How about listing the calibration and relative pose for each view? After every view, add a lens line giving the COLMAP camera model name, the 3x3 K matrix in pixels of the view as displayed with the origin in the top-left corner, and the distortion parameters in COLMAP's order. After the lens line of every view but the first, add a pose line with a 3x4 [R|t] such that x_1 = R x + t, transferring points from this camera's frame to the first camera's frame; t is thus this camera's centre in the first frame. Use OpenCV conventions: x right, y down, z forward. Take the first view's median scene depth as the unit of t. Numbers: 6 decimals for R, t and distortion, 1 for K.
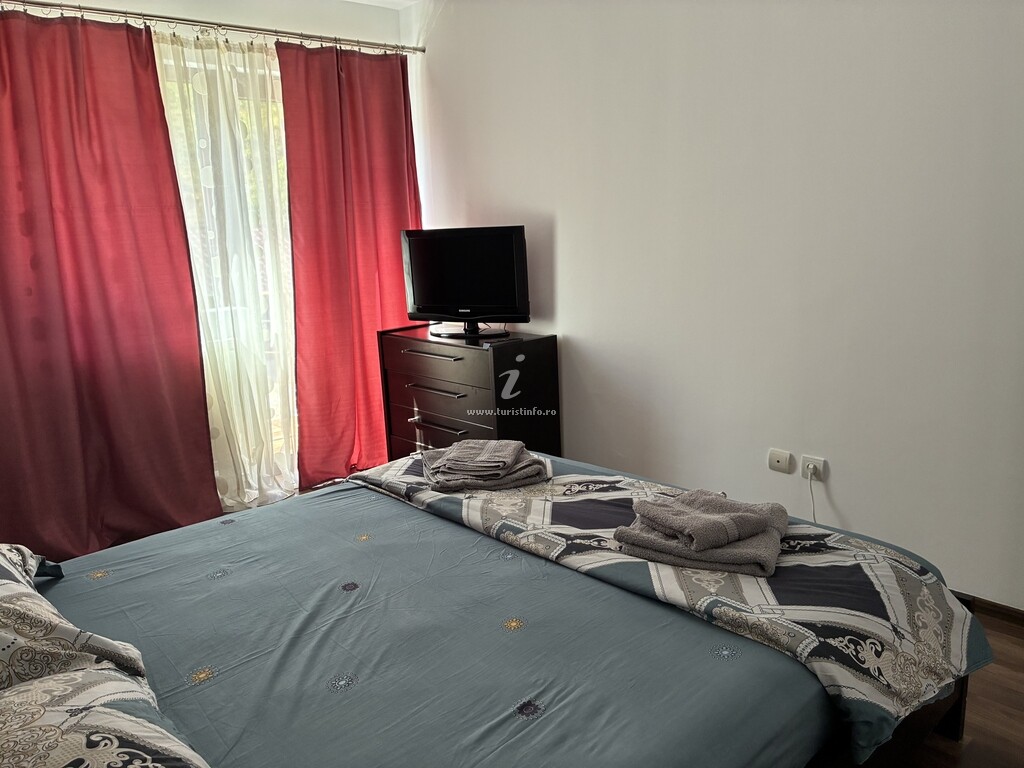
lens RADIAL K [[792.3, 0, 512.0], [0, 792.3, 384.0], [0, 0, 1]] dist [0.013179, -0.000238]
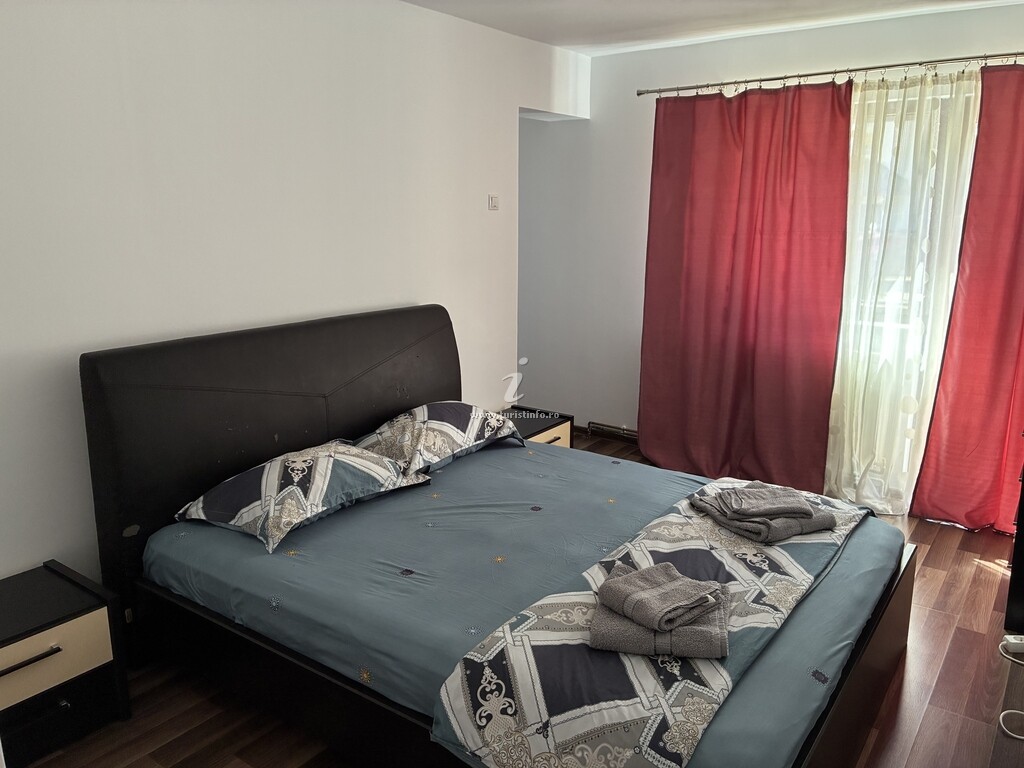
lens RADIAL K [[792.3, 0, 512.0], [0, 792.3, 384.0], [0, 0, 1]] dist [0.013179, -0.000238]
pose [[0.185150, 0.255140, -0.949011, 0.955189], [-0.203647, 0.954707, 0.216940, -0.243988], [0.961378, 0.153096, 0.228723, 0.450058]]
